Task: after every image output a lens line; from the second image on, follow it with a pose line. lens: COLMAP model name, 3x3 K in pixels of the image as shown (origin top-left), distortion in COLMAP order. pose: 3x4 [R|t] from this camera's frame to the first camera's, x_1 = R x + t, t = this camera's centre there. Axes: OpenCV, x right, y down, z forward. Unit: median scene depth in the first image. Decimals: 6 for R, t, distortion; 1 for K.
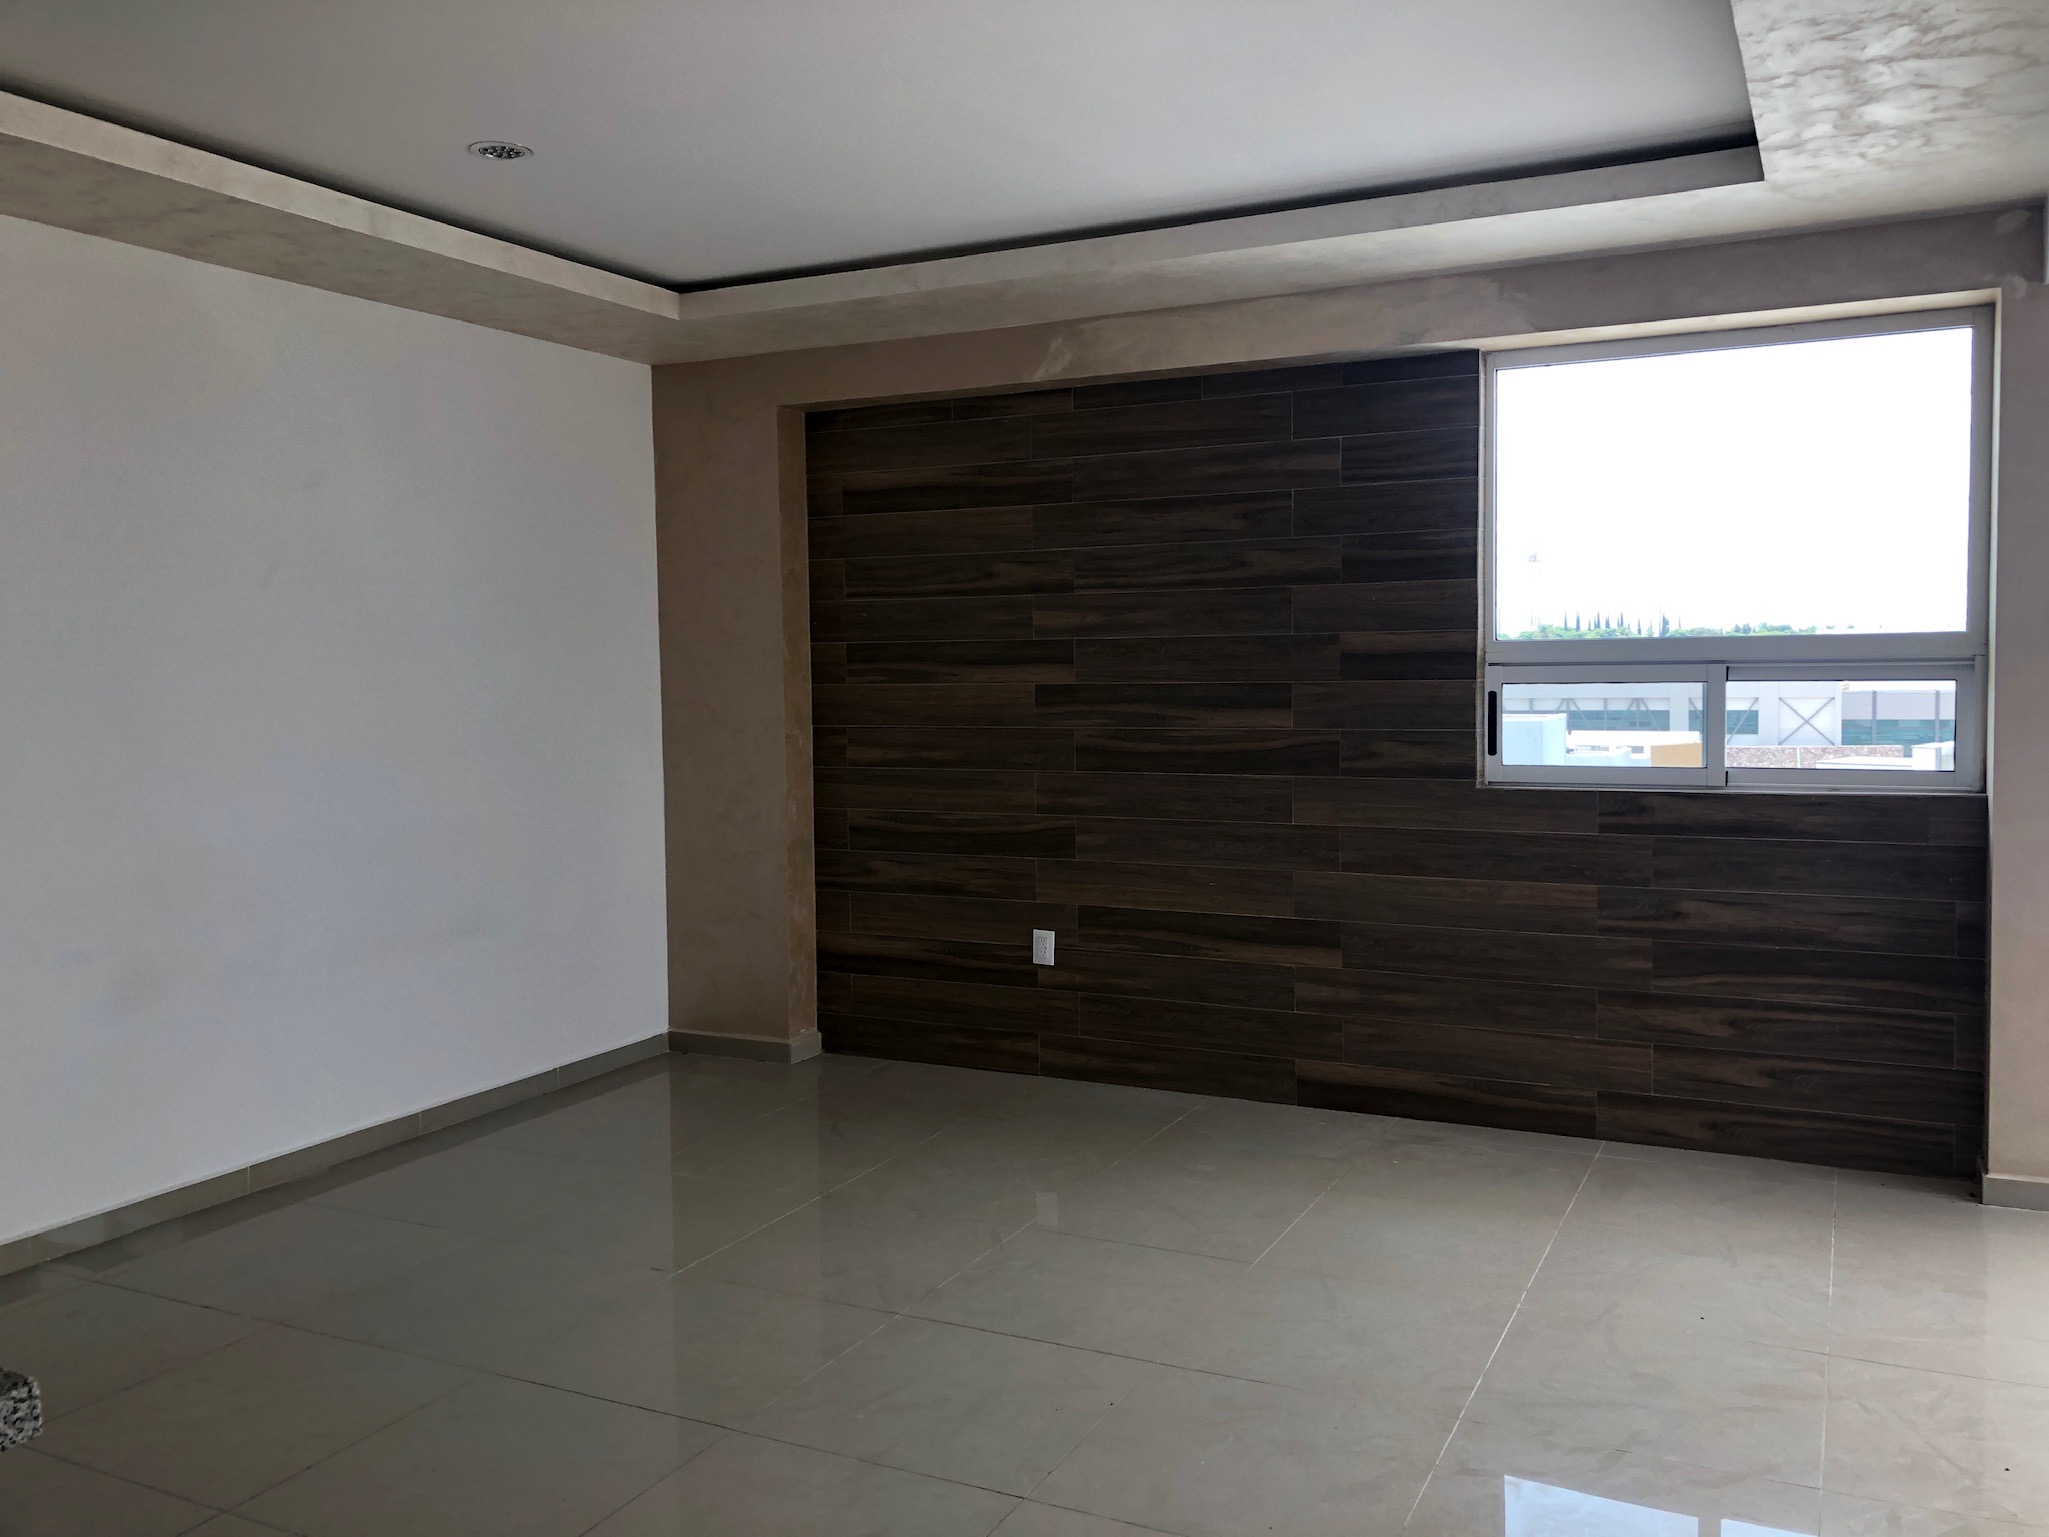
lens RADIAL K [[1653.6, 0, 1019.1], [0, 1653.6, 773.4], [0, 0, 1]] dist [0.039905, -0.051939]
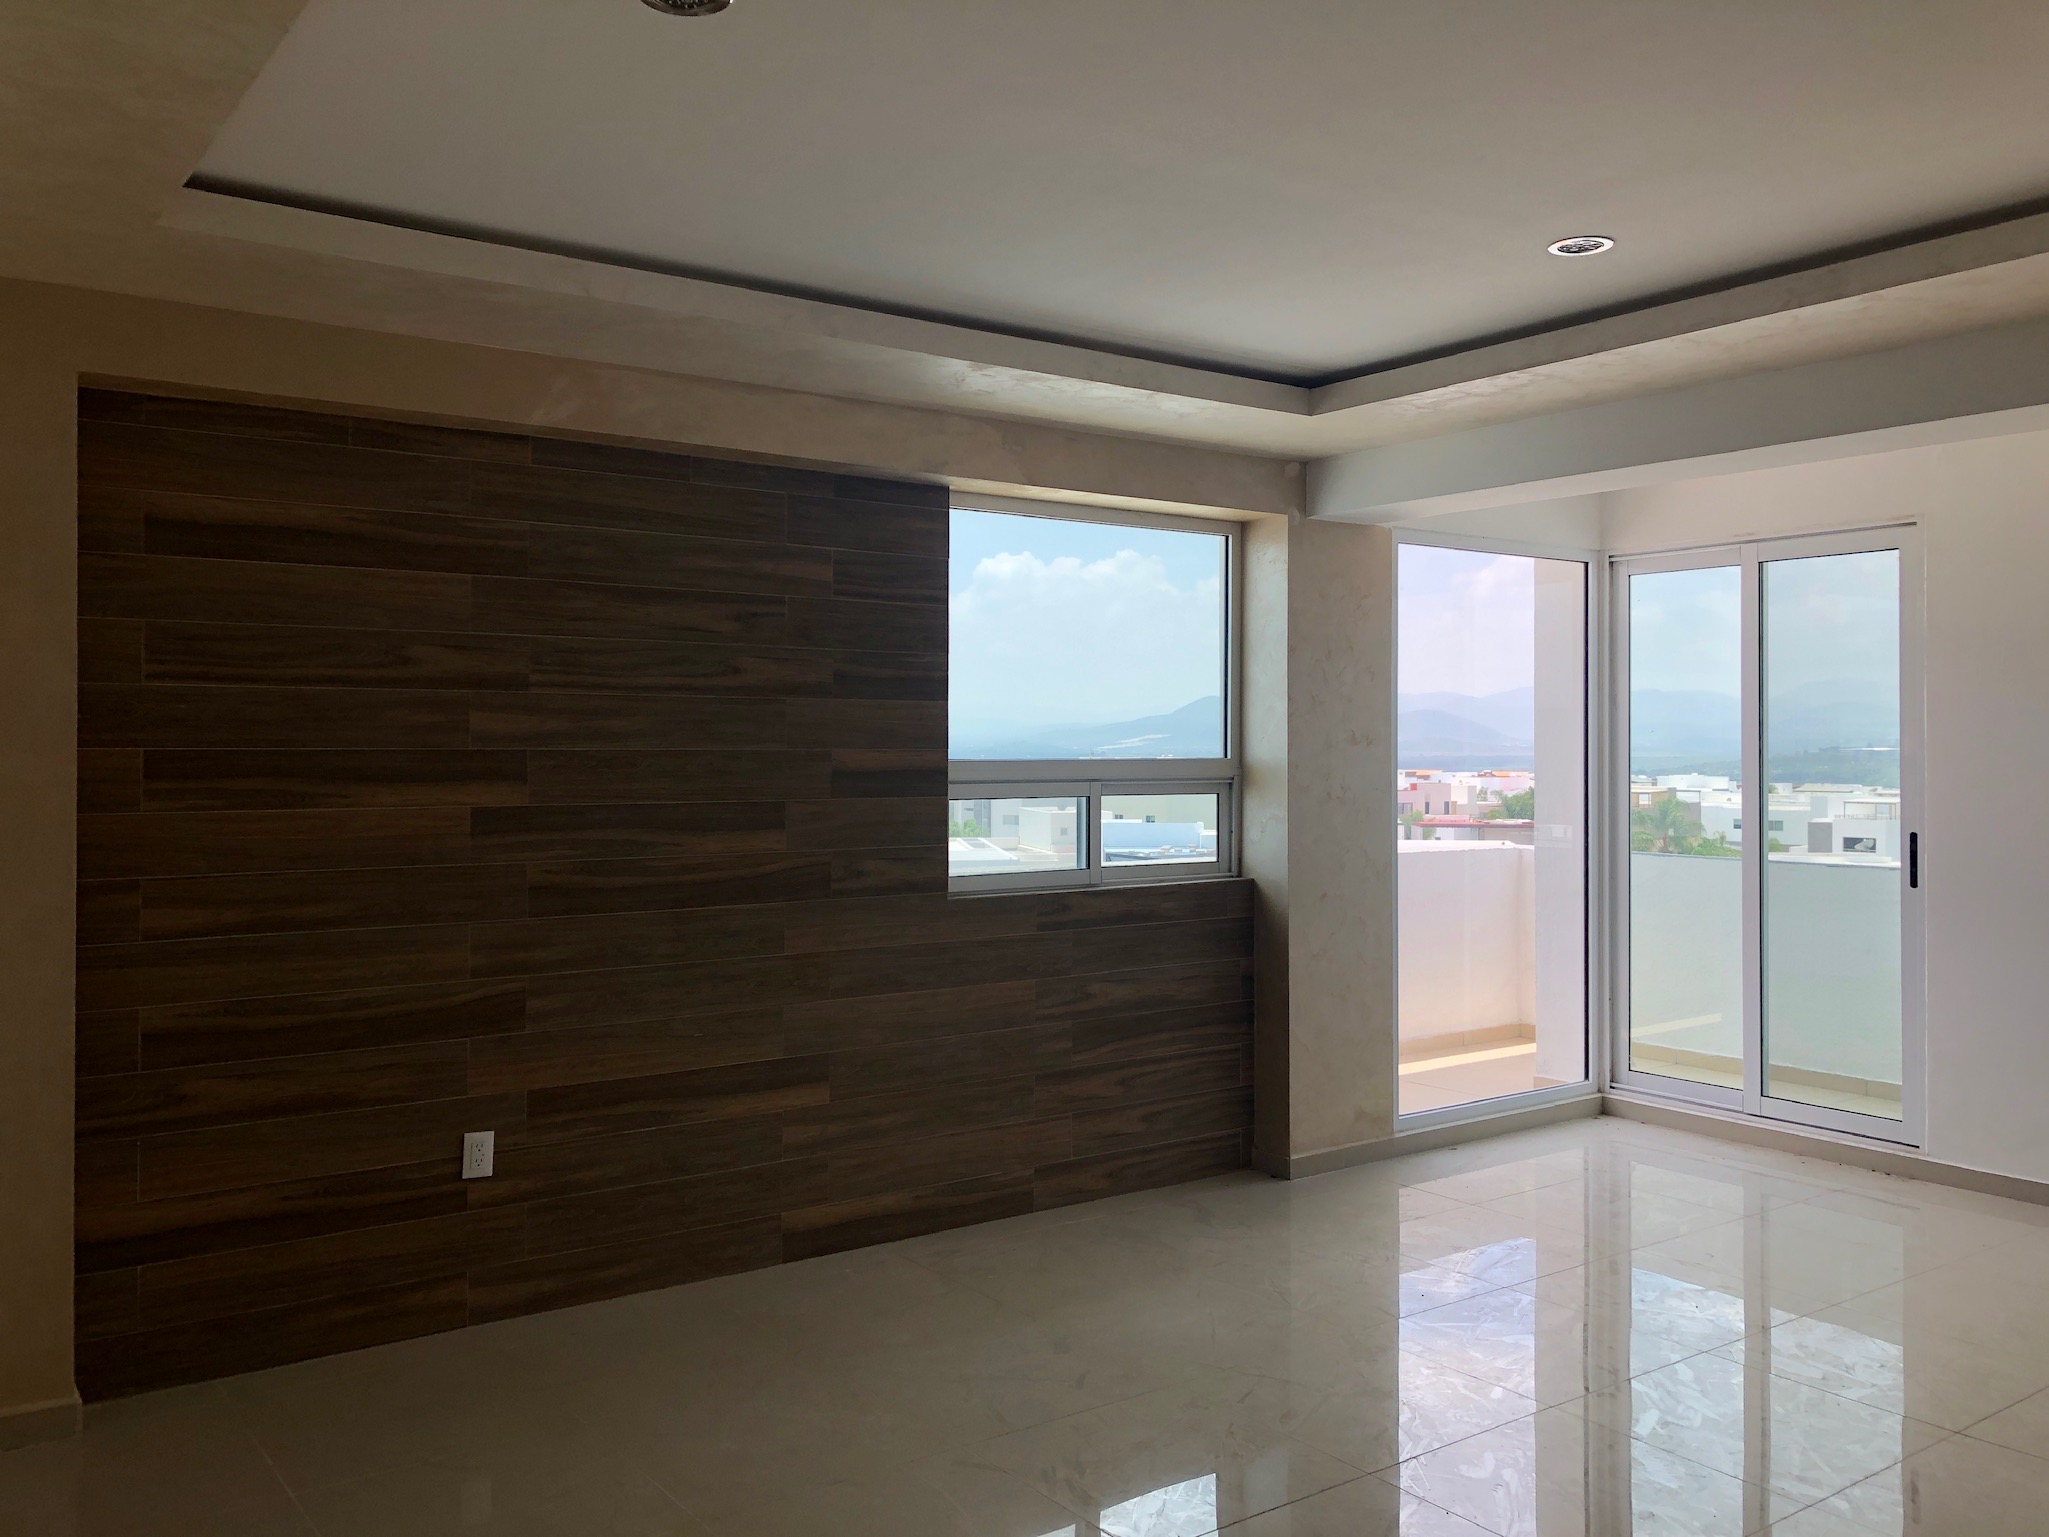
lens RADIAL K [[1653.6, 0, 1032.3], [0, 1653.6, 755.8], [0, 0, 1]] dist [0.039905, -0.051939]
pose [[0.459980, 0.010462, 0.887867, -0.586174], [0.054143, 0.997739, -0.039807, -0.035294], [-0.886277, 0.066382, 0.458374, 0.442629]]
